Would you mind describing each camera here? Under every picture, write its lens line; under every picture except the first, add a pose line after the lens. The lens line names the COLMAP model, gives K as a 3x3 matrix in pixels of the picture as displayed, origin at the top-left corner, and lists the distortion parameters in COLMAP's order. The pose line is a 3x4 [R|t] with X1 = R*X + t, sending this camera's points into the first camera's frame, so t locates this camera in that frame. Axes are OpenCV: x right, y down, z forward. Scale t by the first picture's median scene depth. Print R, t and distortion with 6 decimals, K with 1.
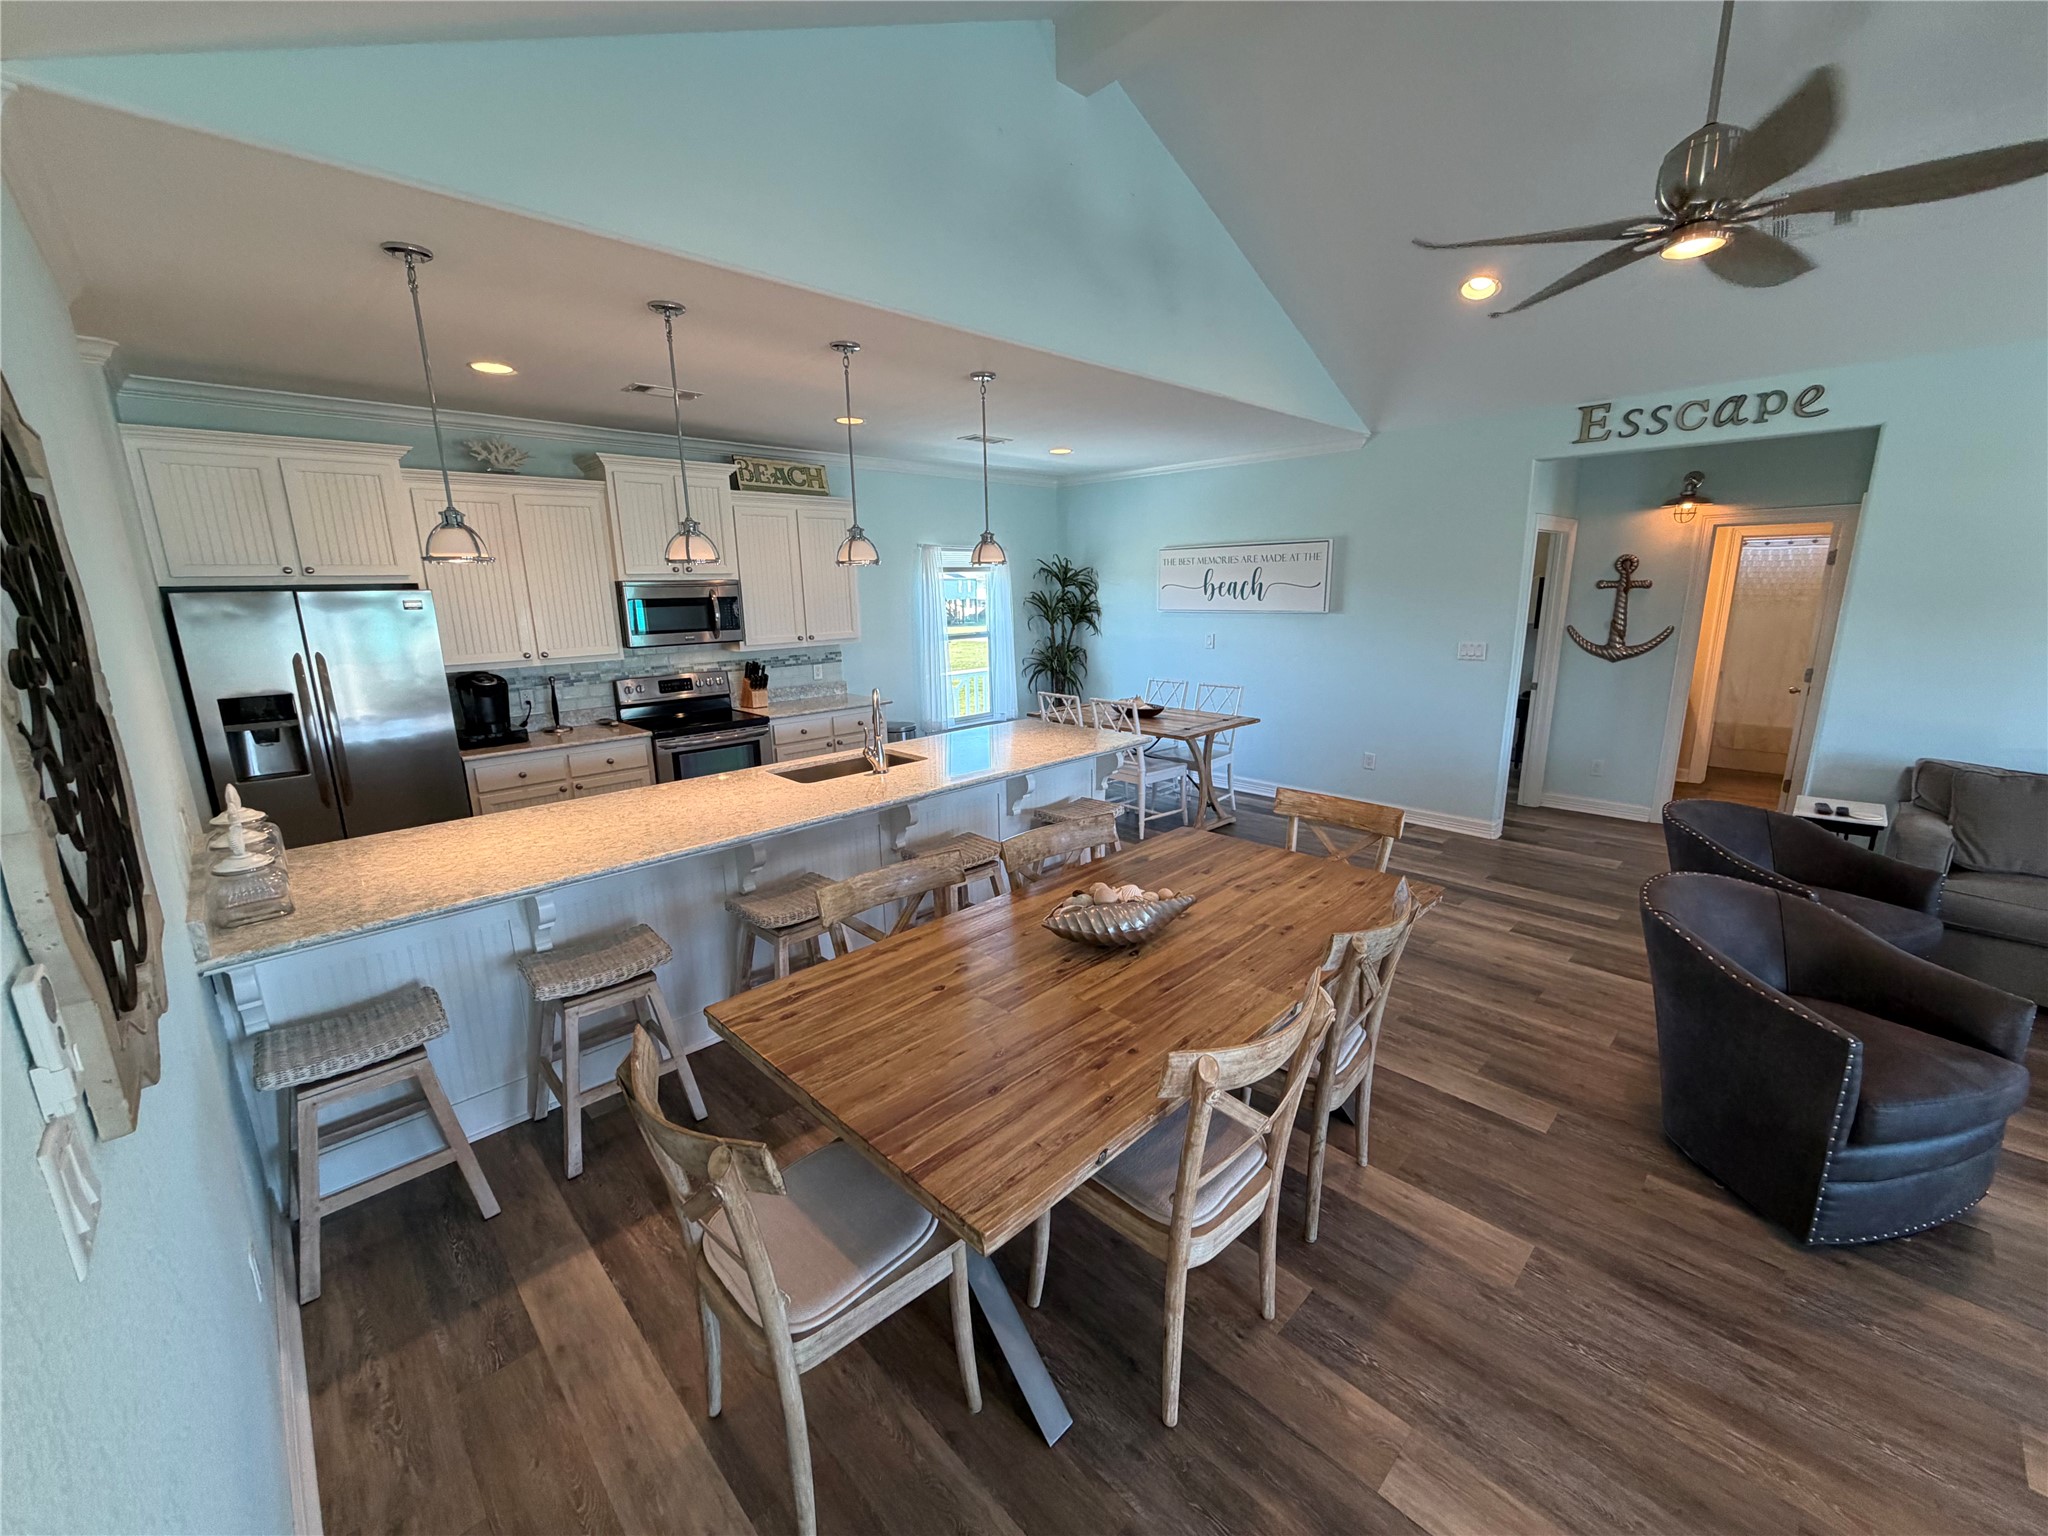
lens RADIAL K [[813.1, 0, 1021.8], [0, 813.1, 768.4], [0, 0, 1]] dist [0.000426, -0.000156]
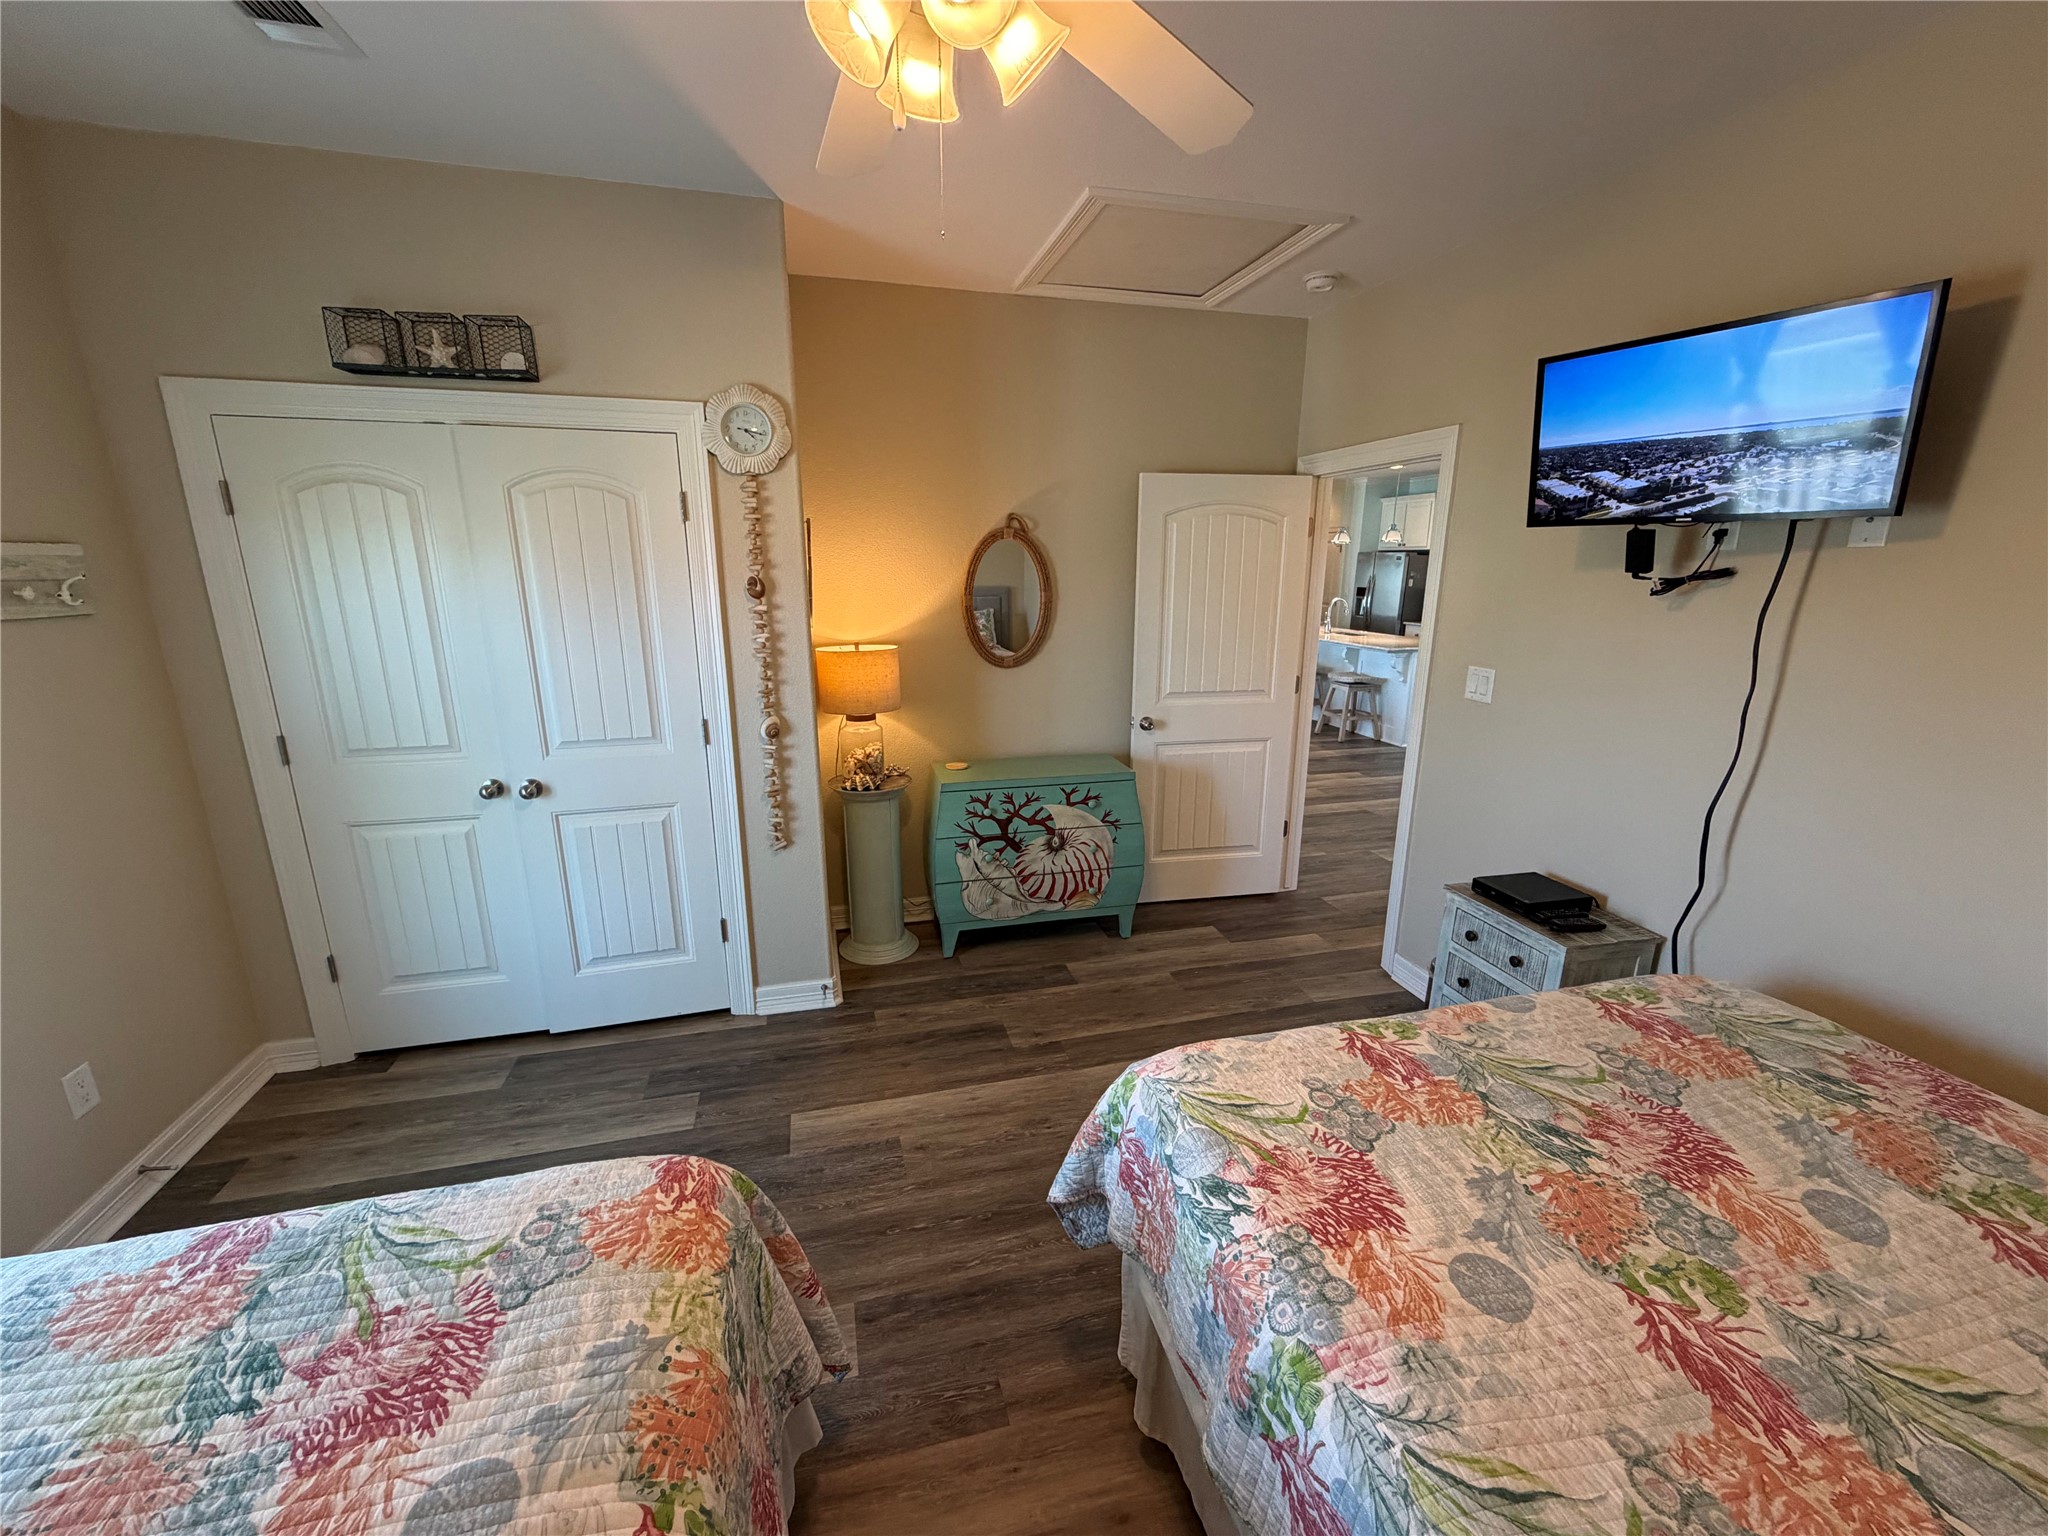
lens RADIAL K [[813.1, 0, 1020.1], [0, 813.1, 769.0], [0, 0, 1]] dist [0.000426, -0.000156]
pose [[-0.496629, 0.231280, -0.836582, 1.655097], [-0.185215, 0.913406, 0.362470, -0.232236], [0.847971, 0.334960, -0.410788, 0.966441]]
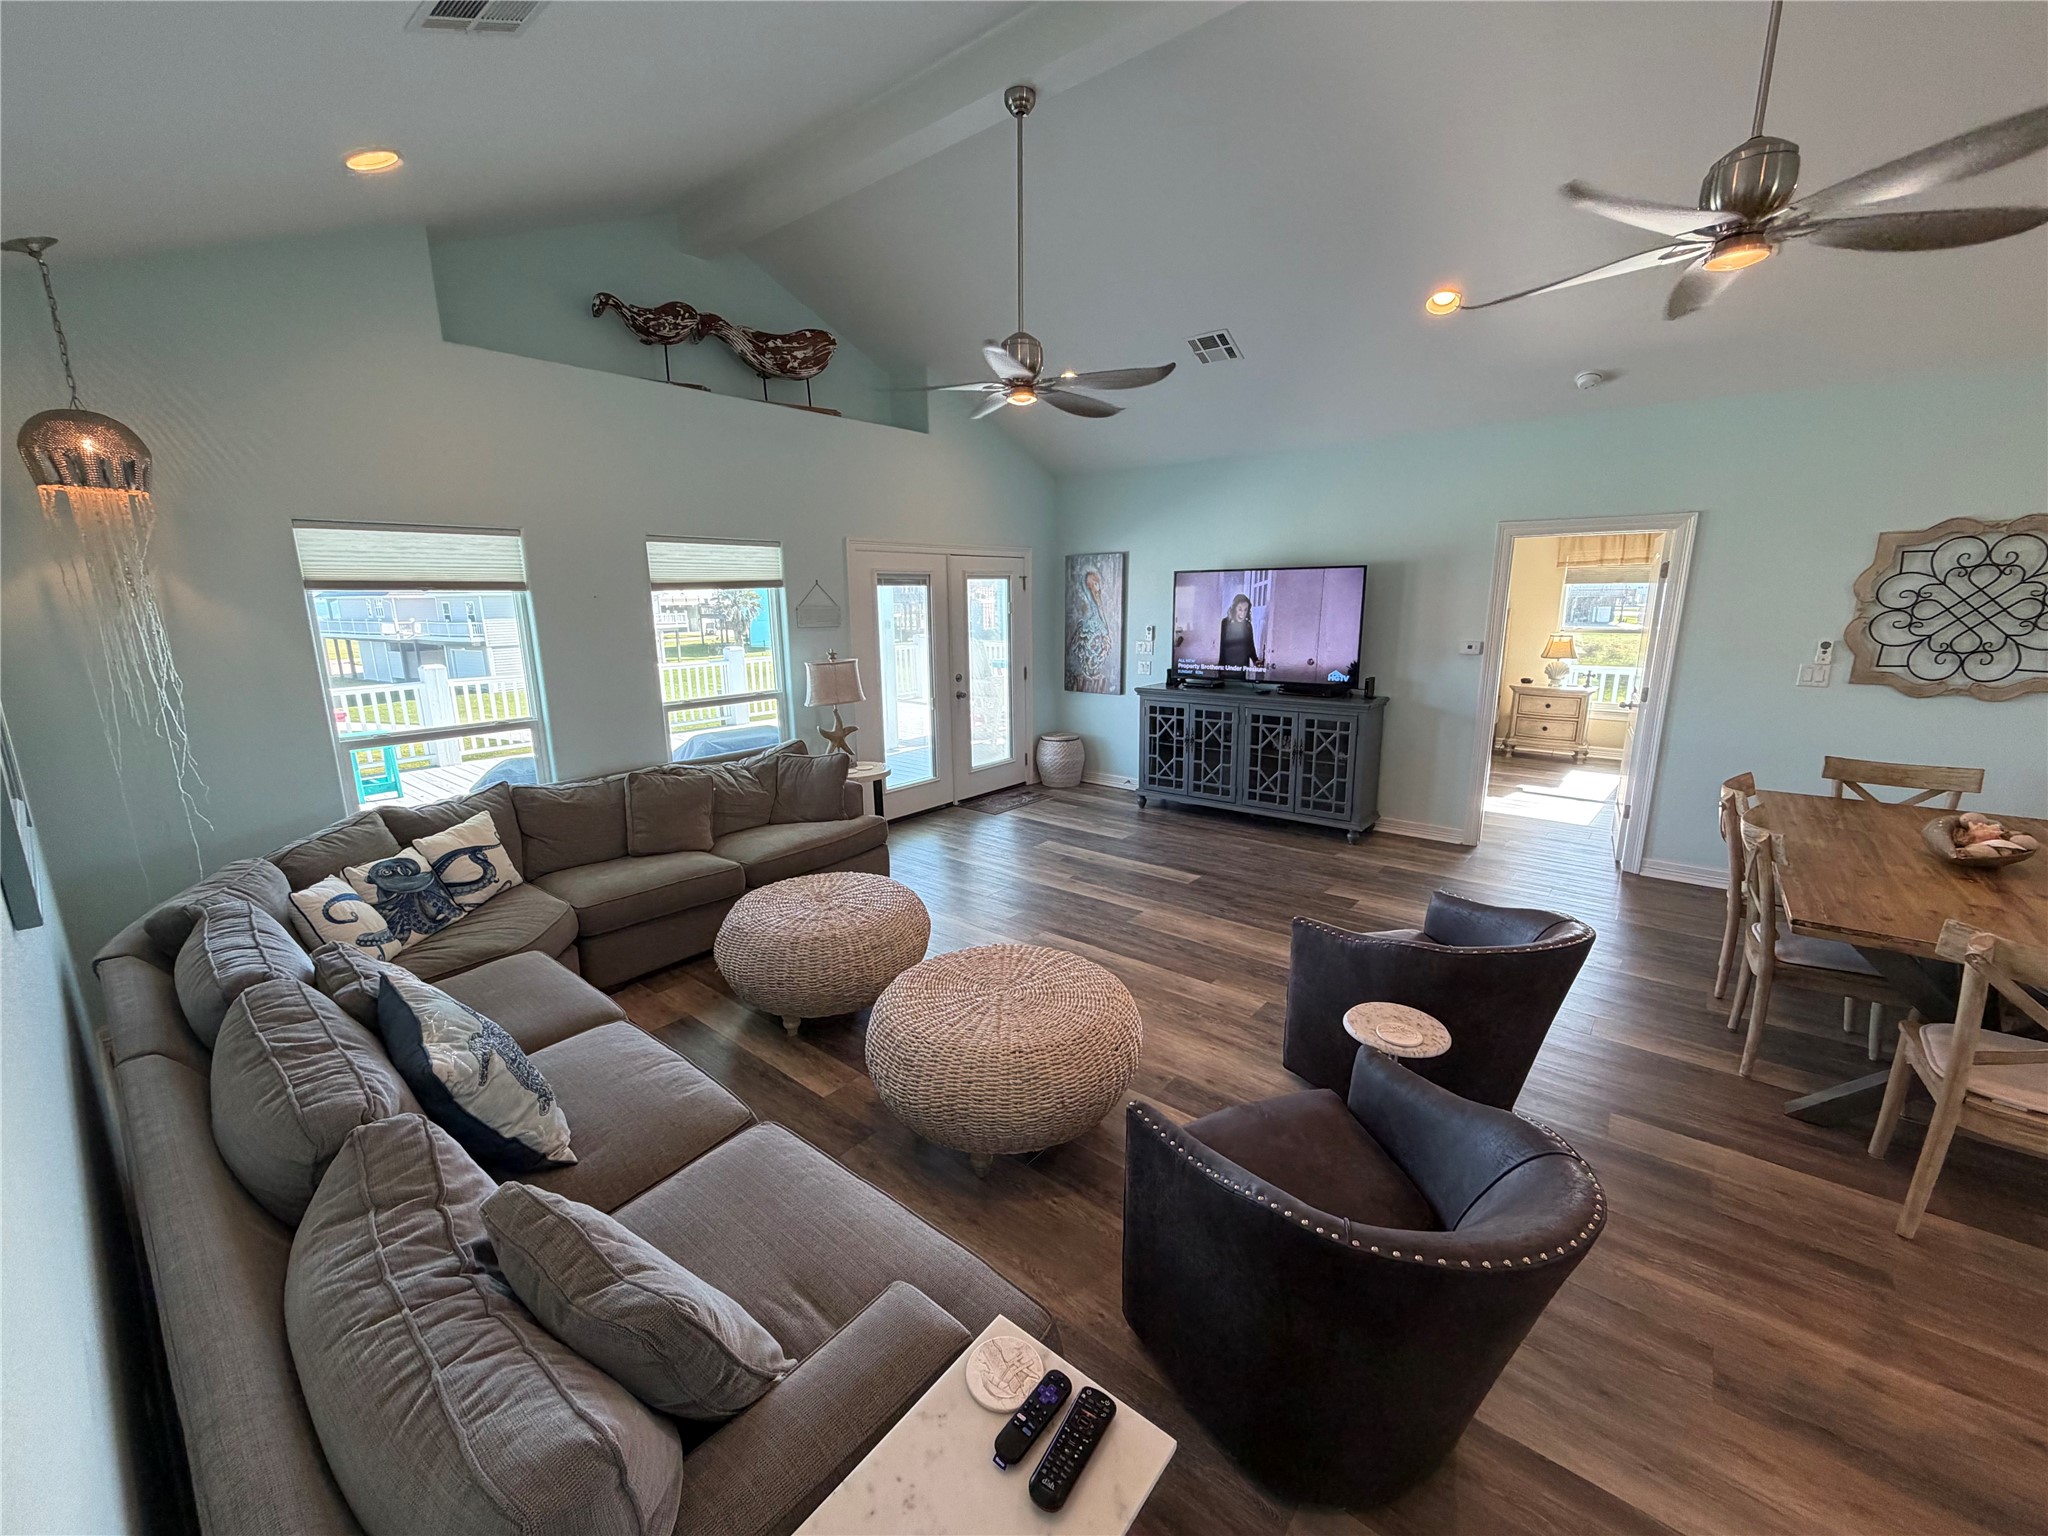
lens RADIAL K [[813.1, 0, 1021.7], [0, 813.1, 767.9], [0, 0, 1]] dist [0.000426, -0.000156]
pose [[-0.993657, 0.050571, -0.100440, 0.748403], [0.003440, 0.906427, 0.422348, -0.202897], [0.112400, 0.419323, -0.900852, 0.843876]]
